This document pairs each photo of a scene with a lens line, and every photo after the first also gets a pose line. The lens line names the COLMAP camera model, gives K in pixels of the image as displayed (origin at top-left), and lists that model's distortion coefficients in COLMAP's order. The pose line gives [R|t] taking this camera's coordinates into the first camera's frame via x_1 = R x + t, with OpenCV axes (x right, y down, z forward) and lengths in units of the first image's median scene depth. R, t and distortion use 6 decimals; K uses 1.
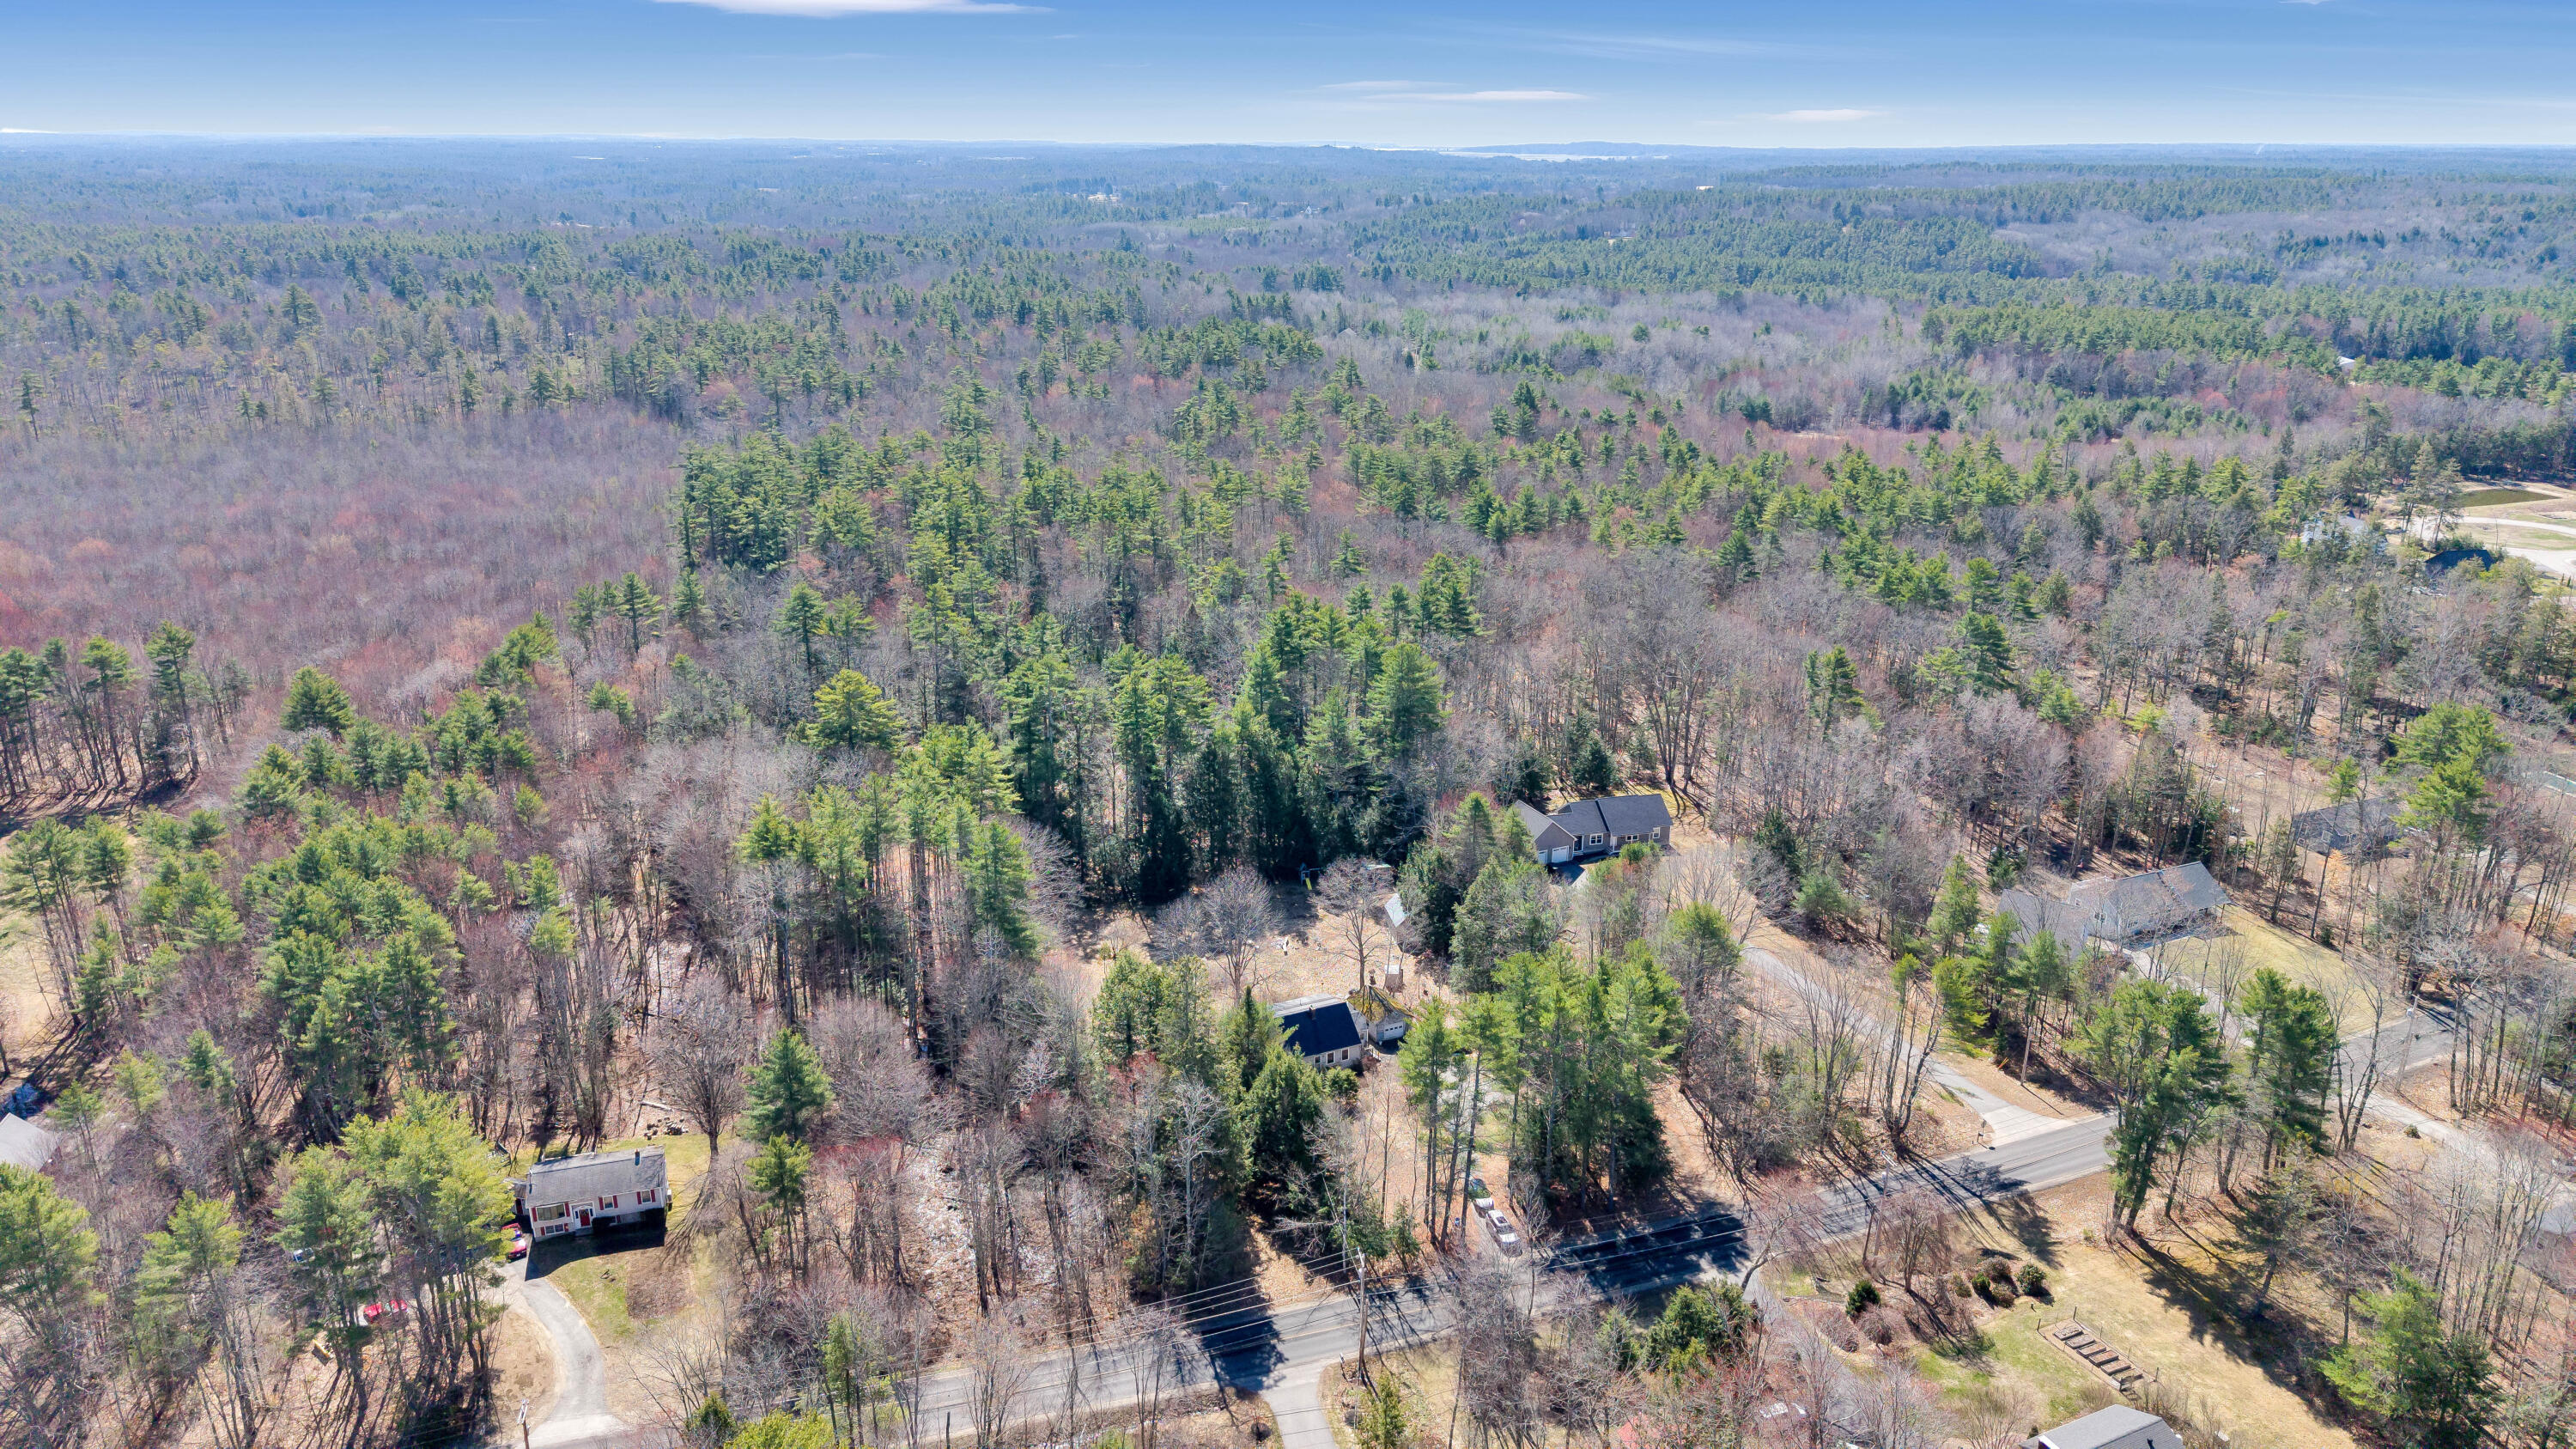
lens RADIAL K [[1956.0, 0, 1288.0], [0, 1956.0, 724.5], [0, 0, 1]] dist [0.030951, -0.048894]
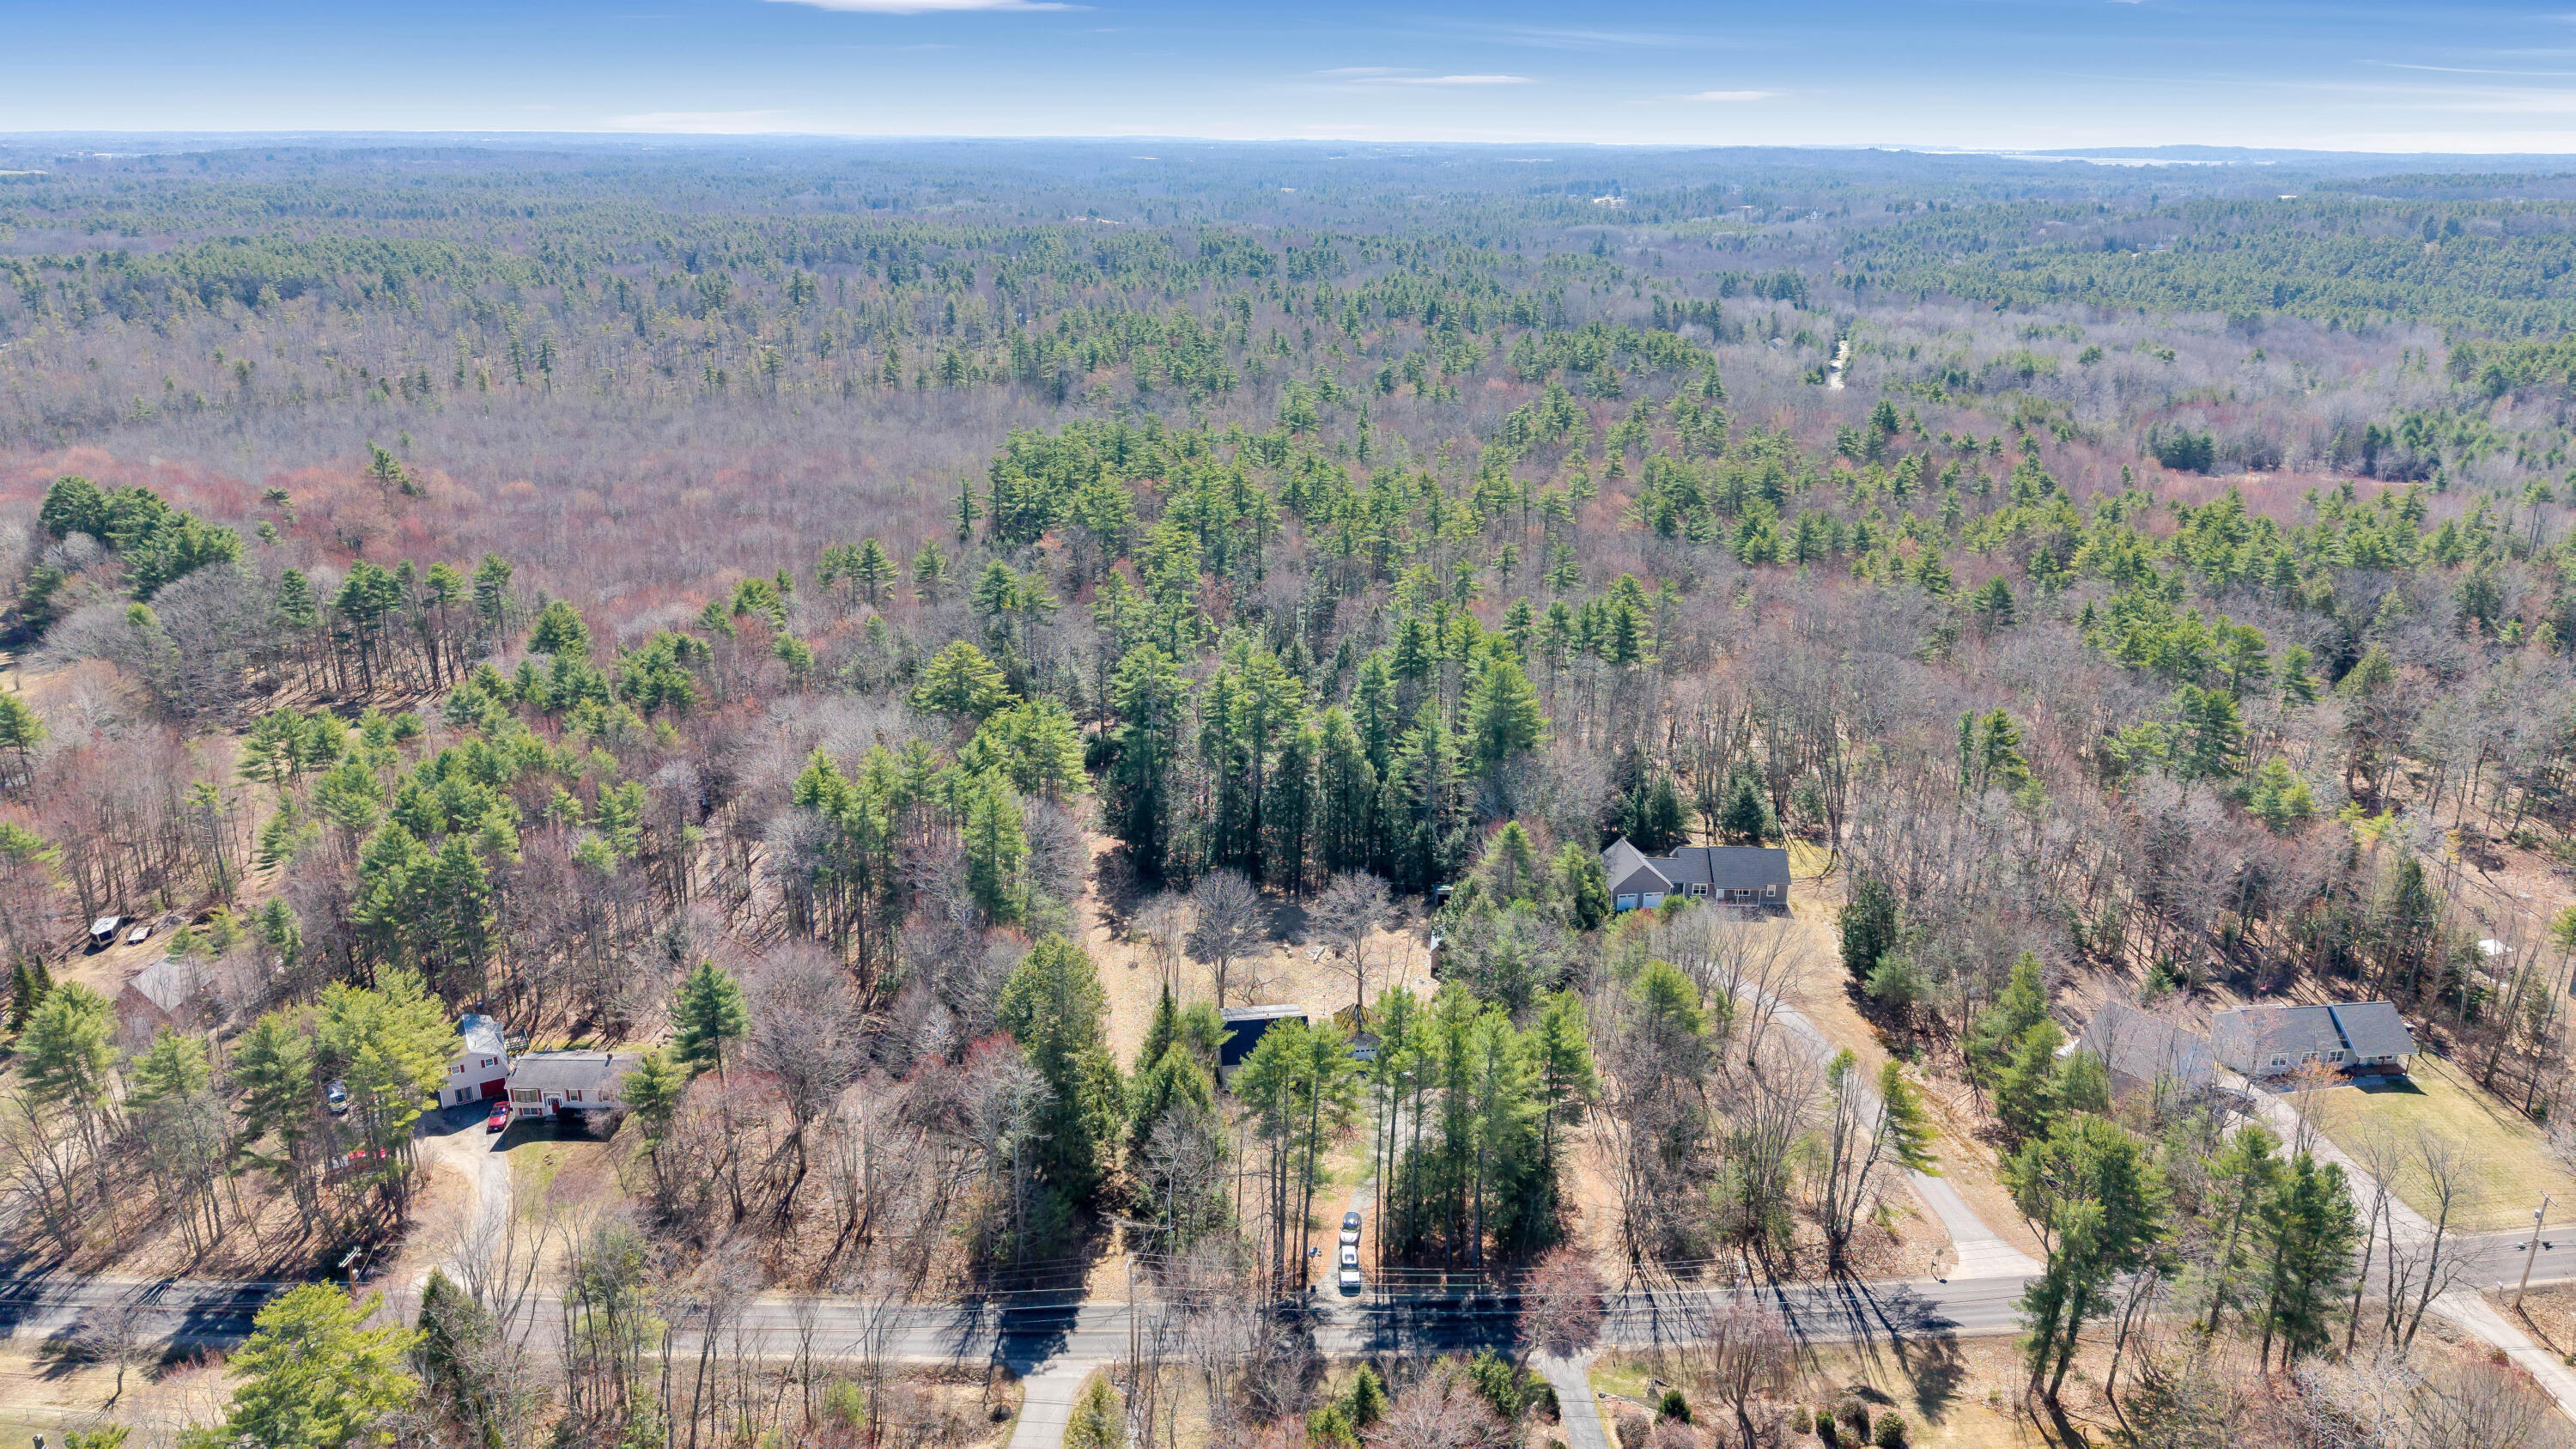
lens RADIAL K [[1956.0, 0, 1288.0], [0, 1956.0, 724.5], [0, 0, 1]] dist [0.030951, -0.048894]
pose [[0.945575, 0.096073, -0.310899, 0.249100], [-0.096418, 0.995238, 0.014298, -0.013620], [0.310792, 0.016457, 0.950335, 0.047592]]
